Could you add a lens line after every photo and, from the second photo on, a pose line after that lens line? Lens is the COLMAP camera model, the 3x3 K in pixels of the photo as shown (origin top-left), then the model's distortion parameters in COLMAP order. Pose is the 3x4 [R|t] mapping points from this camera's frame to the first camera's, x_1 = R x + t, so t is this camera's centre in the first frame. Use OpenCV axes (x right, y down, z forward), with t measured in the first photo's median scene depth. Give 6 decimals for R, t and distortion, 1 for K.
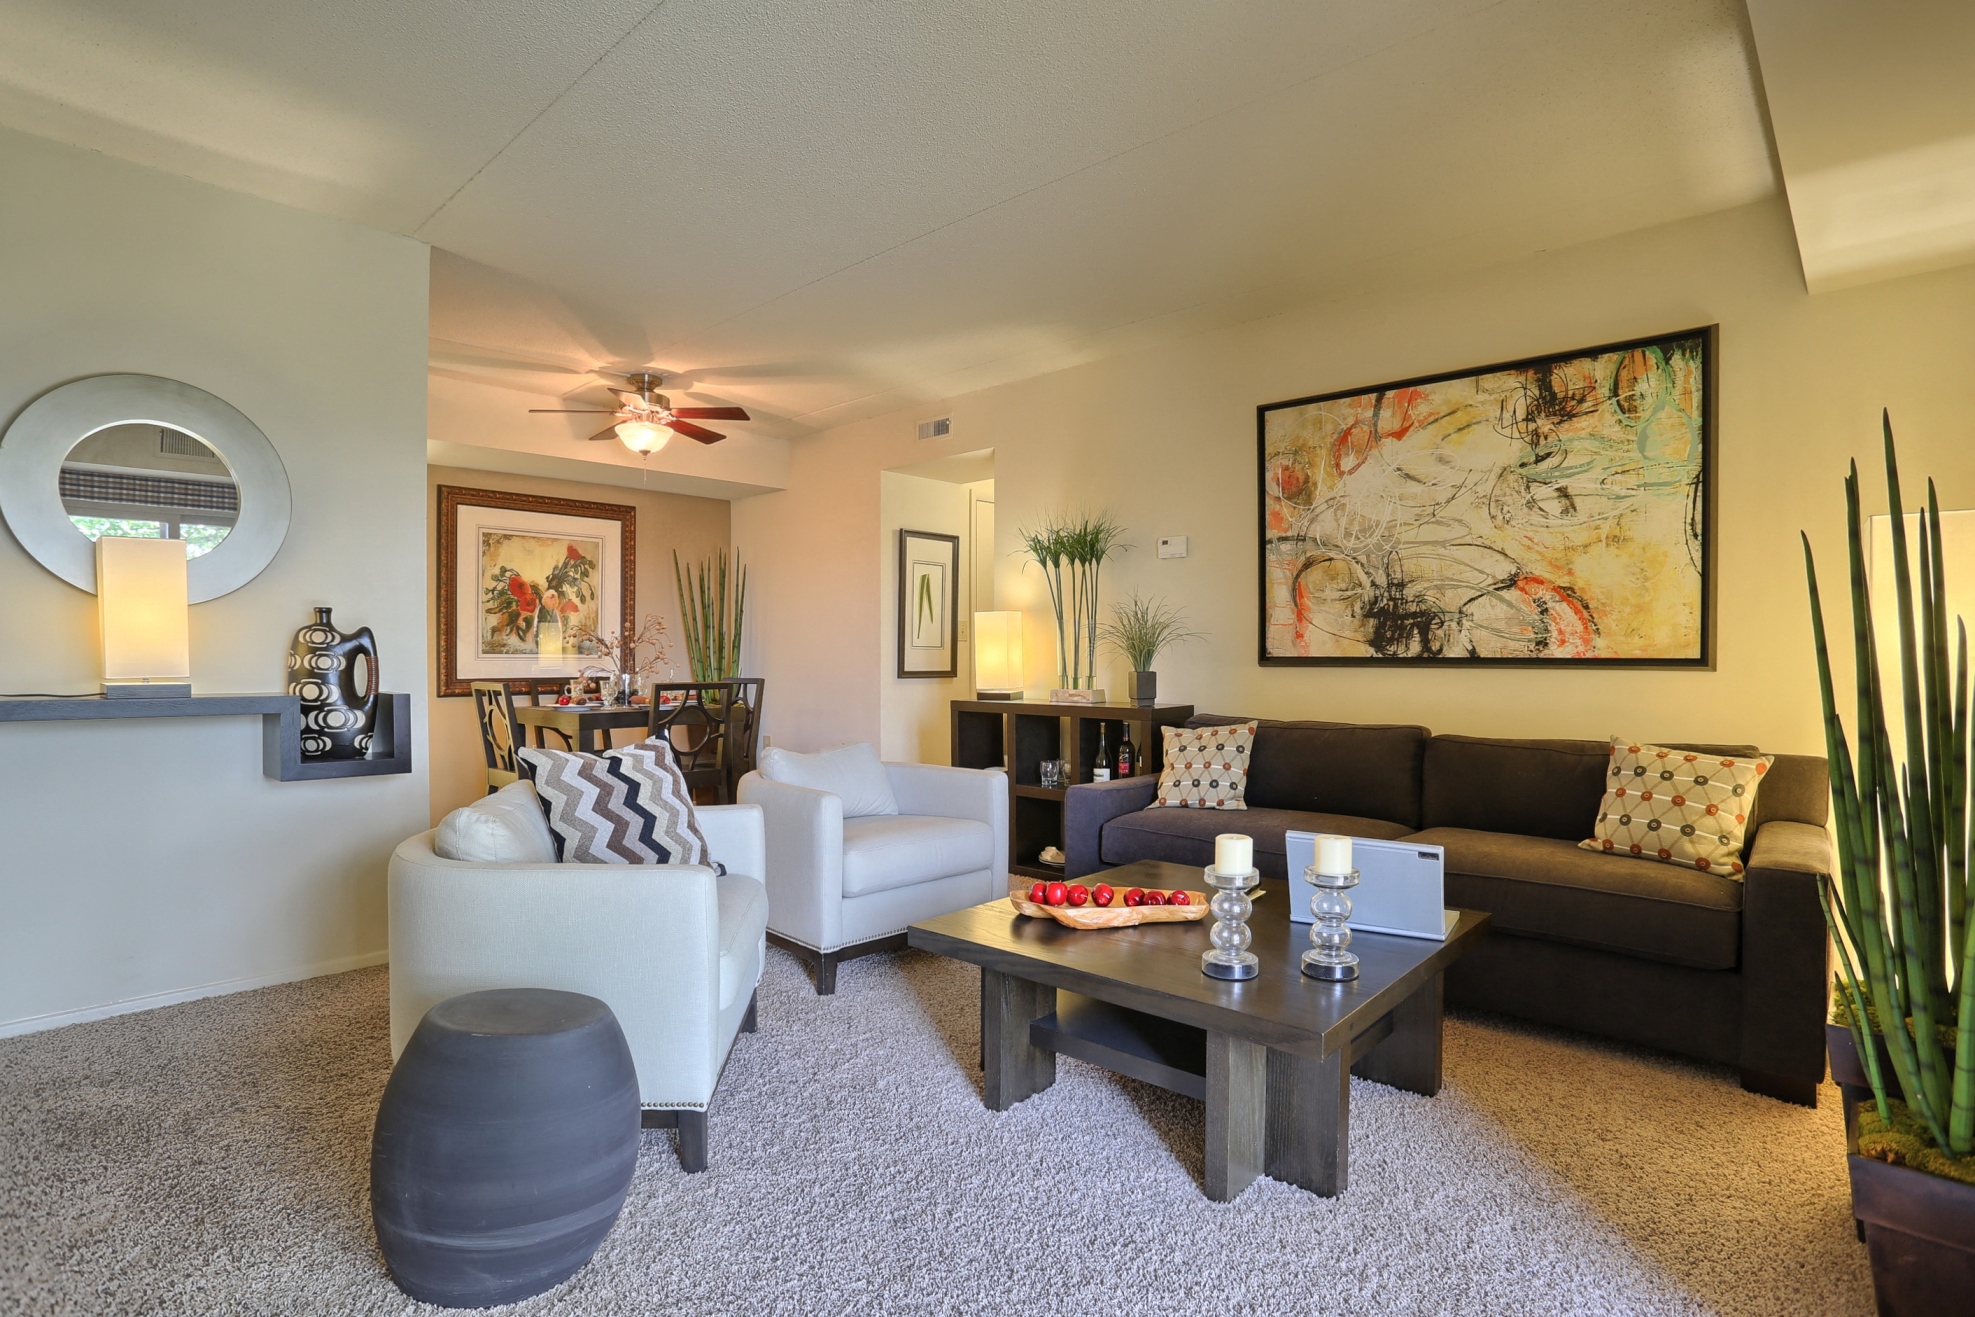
lens RADIAL K [[968.5, 0, 930.1], [0, 968.5, 661.0], [0, 0, 1]] dist [-0.010258, 0.000460]
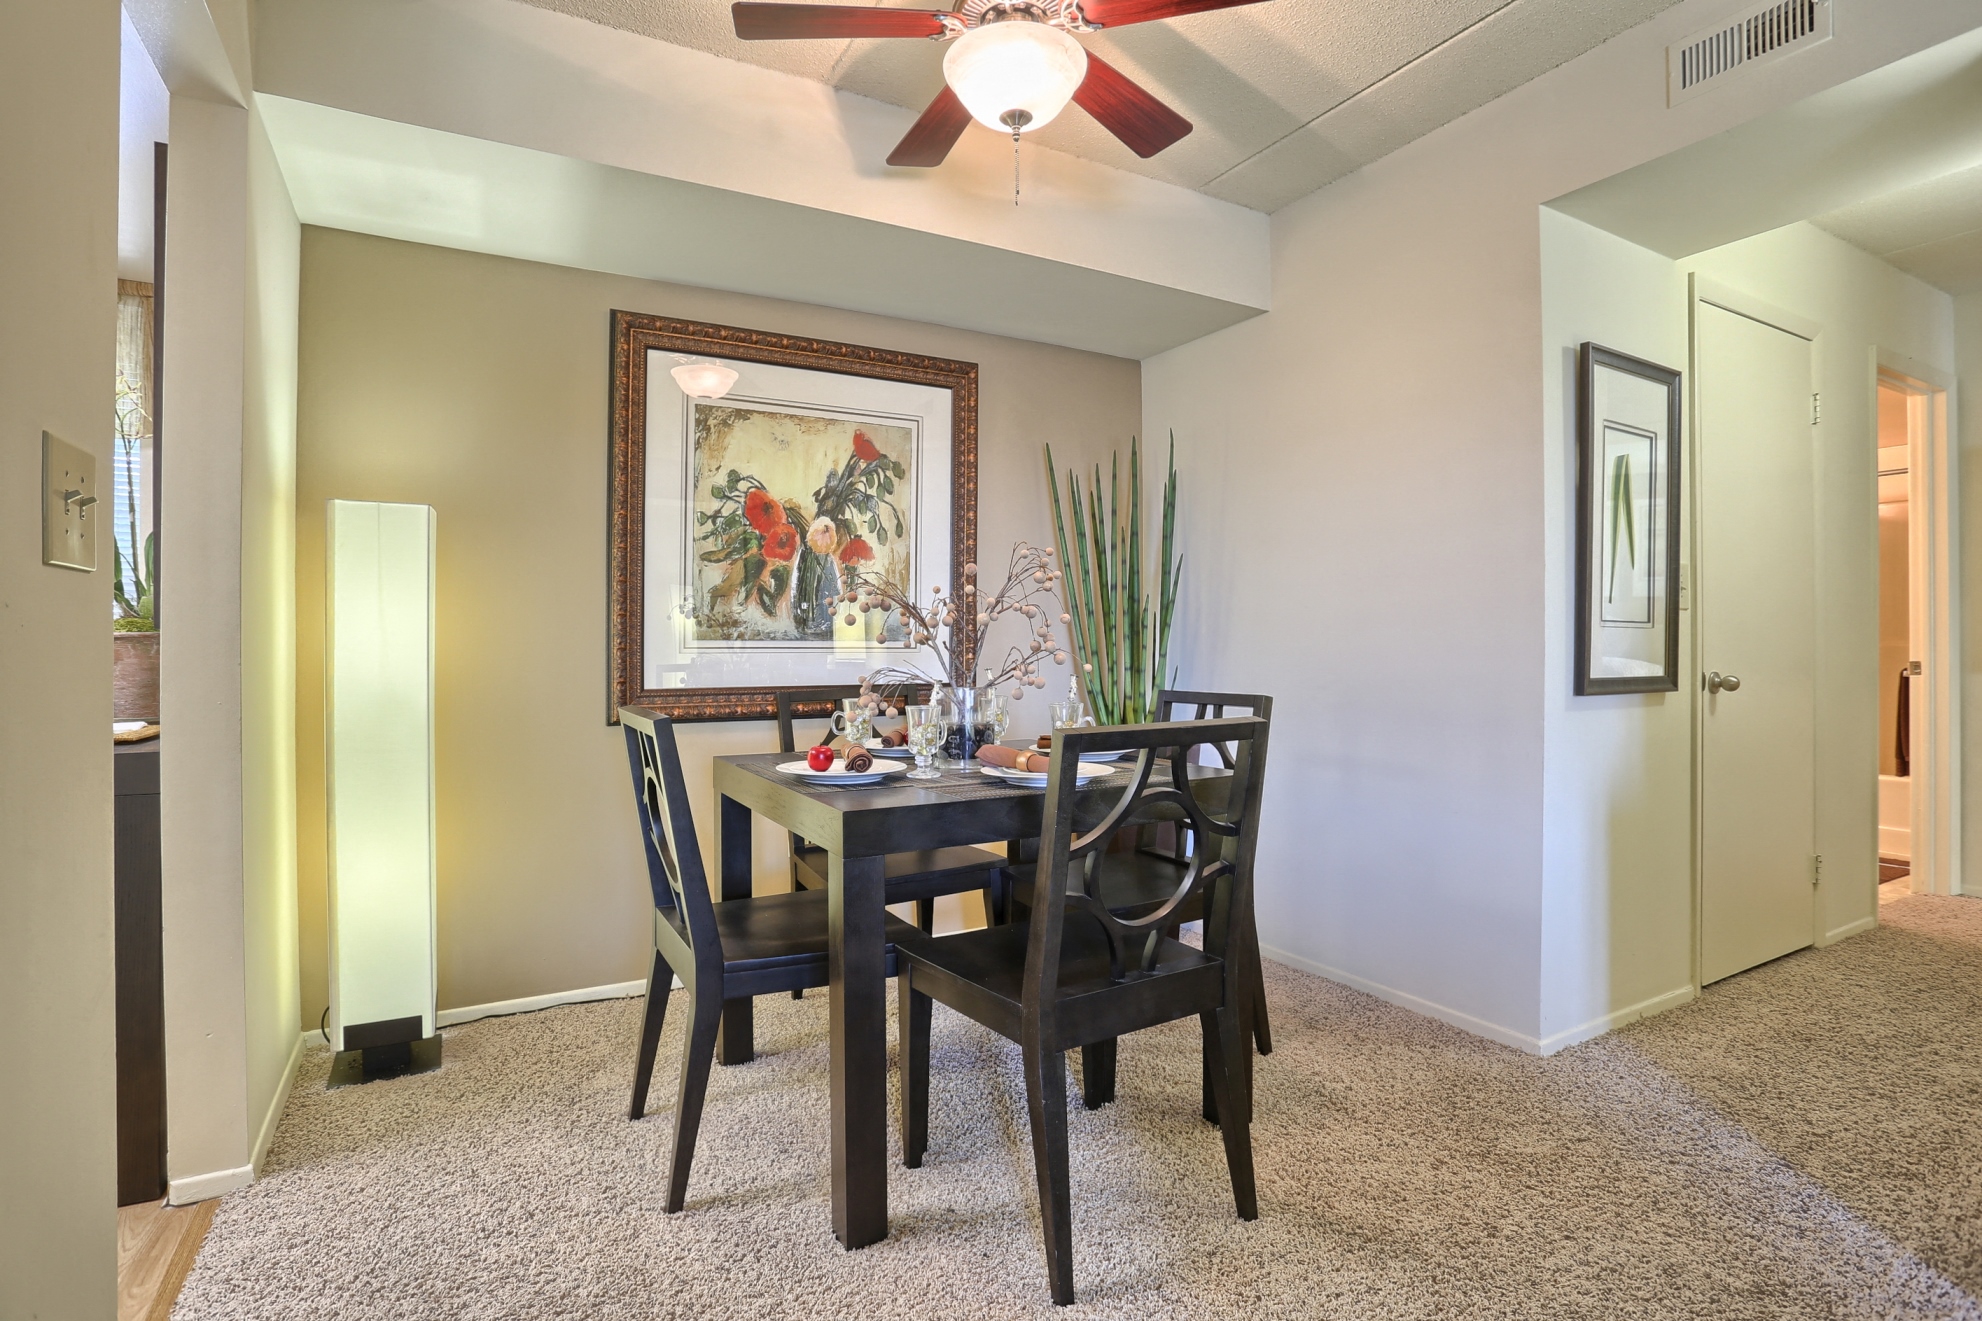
lens RADIAL K [[971.9, 0, 989.5], [0, 971.9, 654.3], [0, 0, 1]] dist [-0.010258, 0.000460]
pose [[0.965380, 0.001829, -0.260840, -0.170209], [0.000247, 0.999969, 0.007926, -0.003795], [0.260847, -0.007716, 0.965349, 0.521140]]
